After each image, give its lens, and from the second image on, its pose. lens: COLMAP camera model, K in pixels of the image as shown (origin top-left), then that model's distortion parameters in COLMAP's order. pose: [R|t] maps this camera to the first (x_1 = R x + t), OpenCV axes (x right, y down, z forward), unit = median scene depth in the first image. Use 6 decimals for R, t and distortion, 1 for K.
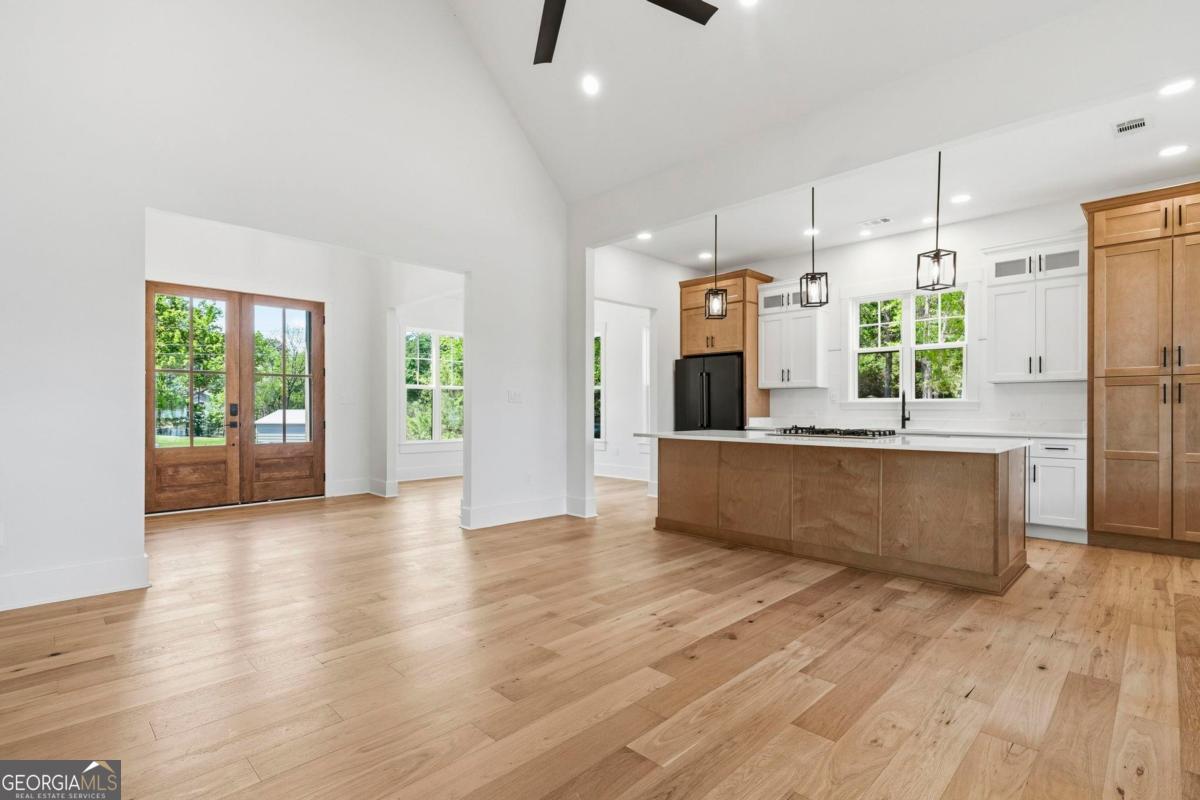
lens RADIAL K [[578.2, 0, 584.9], [0, 578.2, 410.8], [0, 0, 1]] dist [-0.004010, 0.001540]
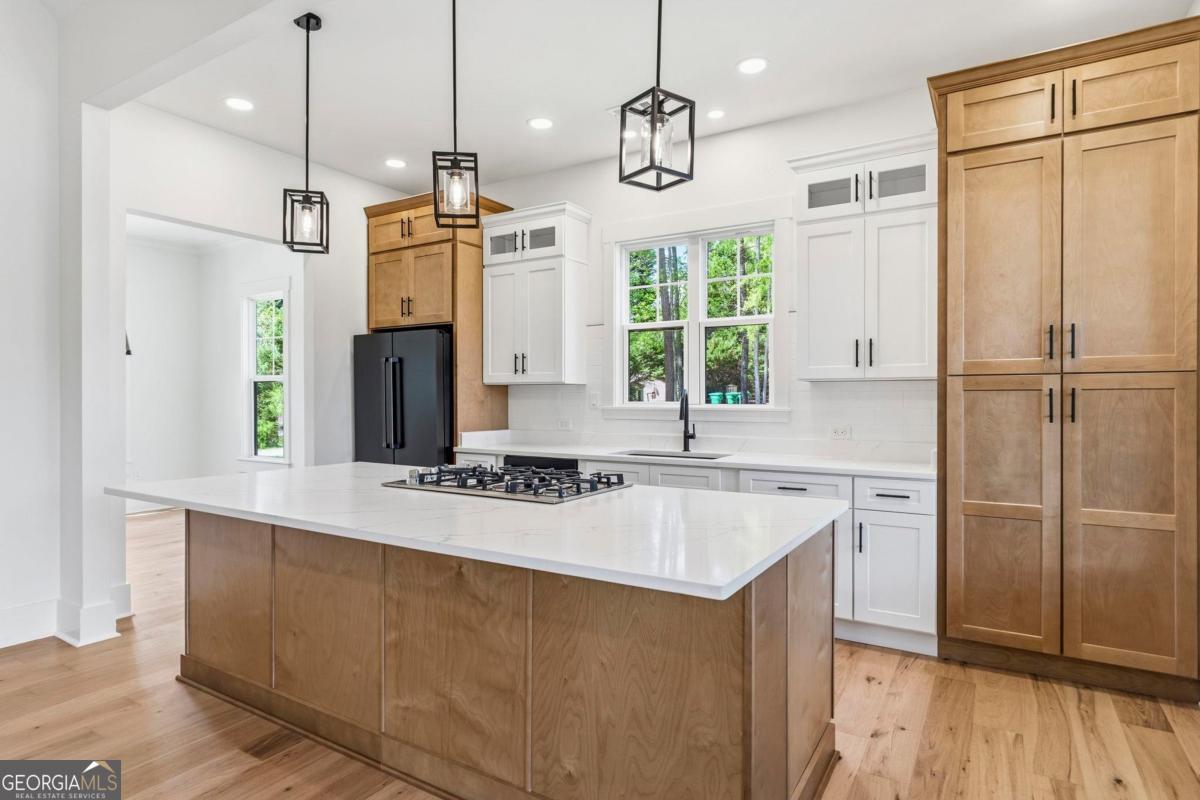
lens RADIAL K [[645.2, 0, 601.1], [0, 645.2, 399.1], [0, 0, 1]] dist [-0.001615, 0.001628]
pose [[0.971599, -0.001638, 0.236629, 0.387334], [0.001262, 0.999998, 0.001736, -0.035685], [-0.236631, -0.001388, 0.971599, 0.448235]]
